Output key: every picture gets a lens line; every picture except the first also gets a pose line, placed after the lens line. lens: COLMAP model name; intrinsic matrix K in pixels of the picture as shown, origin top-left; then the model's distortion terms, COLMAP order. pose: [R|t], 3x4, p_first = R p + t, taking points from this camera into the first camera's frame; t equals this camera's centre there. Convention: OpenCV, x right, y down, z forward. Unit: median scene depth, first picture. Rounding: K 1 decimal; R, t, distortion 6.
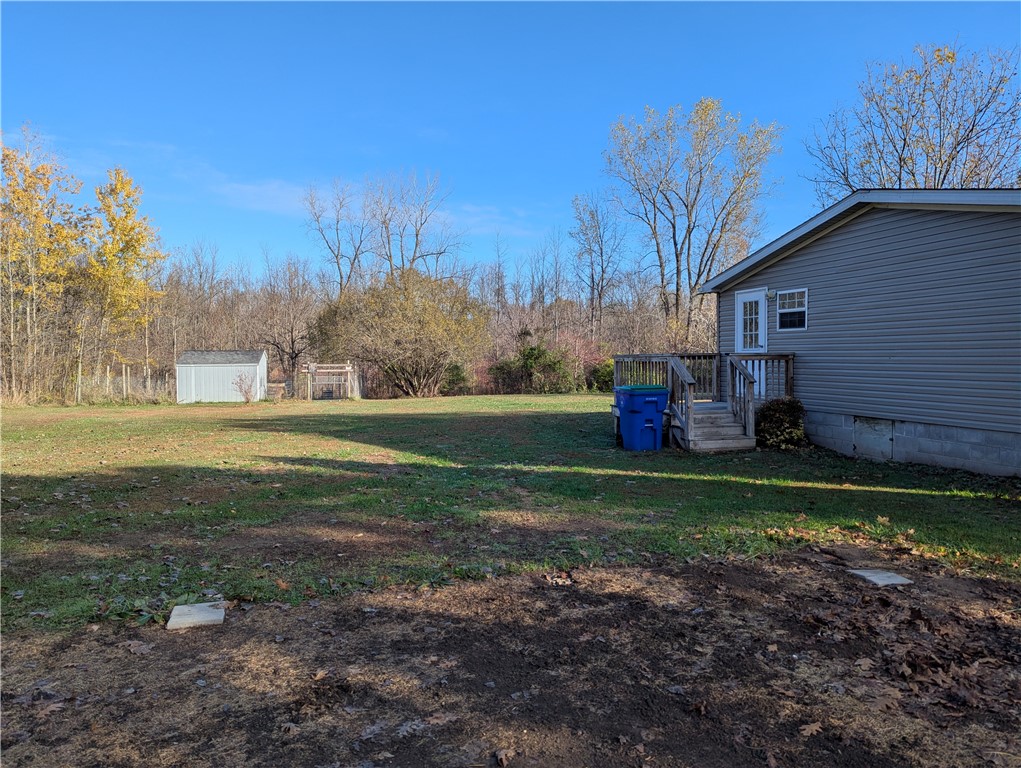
lens RADIAL K [[712.6, 0, 510.5], [0, 712.6, 384.0], [0, 0, 1]] dist [0.045602, -0.001946]
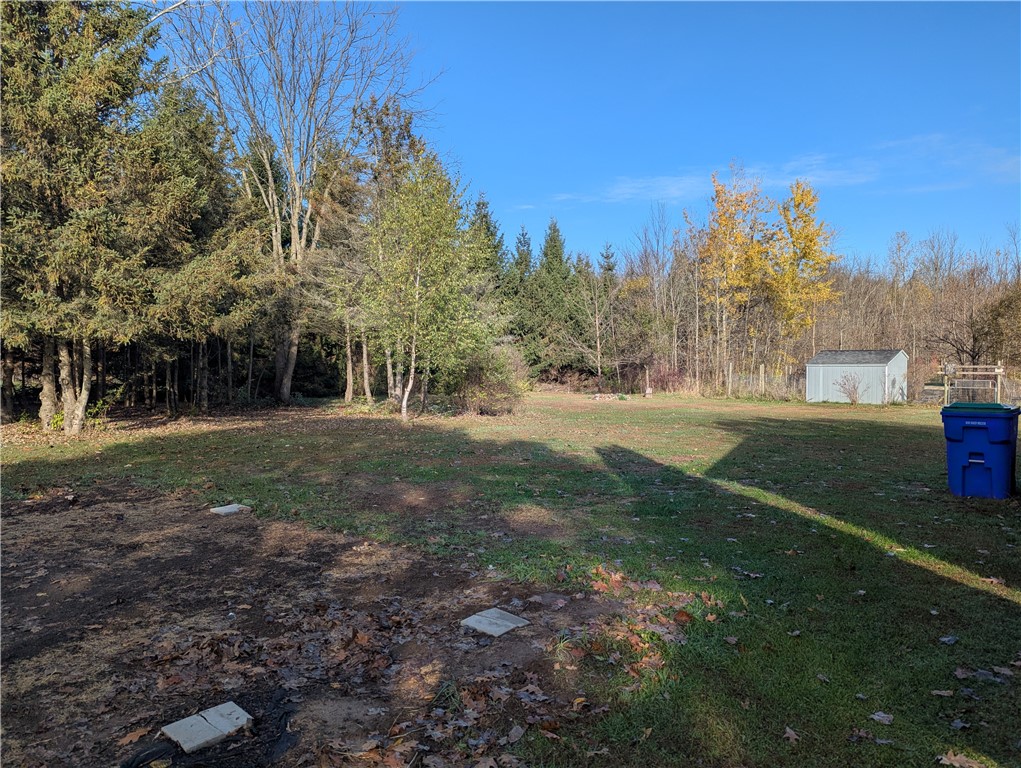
lens RADIAL K [[712.6, 0, 510.5], [0, 712.6, 384.0], [0, 0, 1]] dist [0.045602, -0.001946]
pose [[0.542858, 0.033066, -0.839174, 0.174500], [-0.031024, 0.999332, 0.019308, -0.005396], [0.839252, 0.015553, 0.543521, 0.076193]]
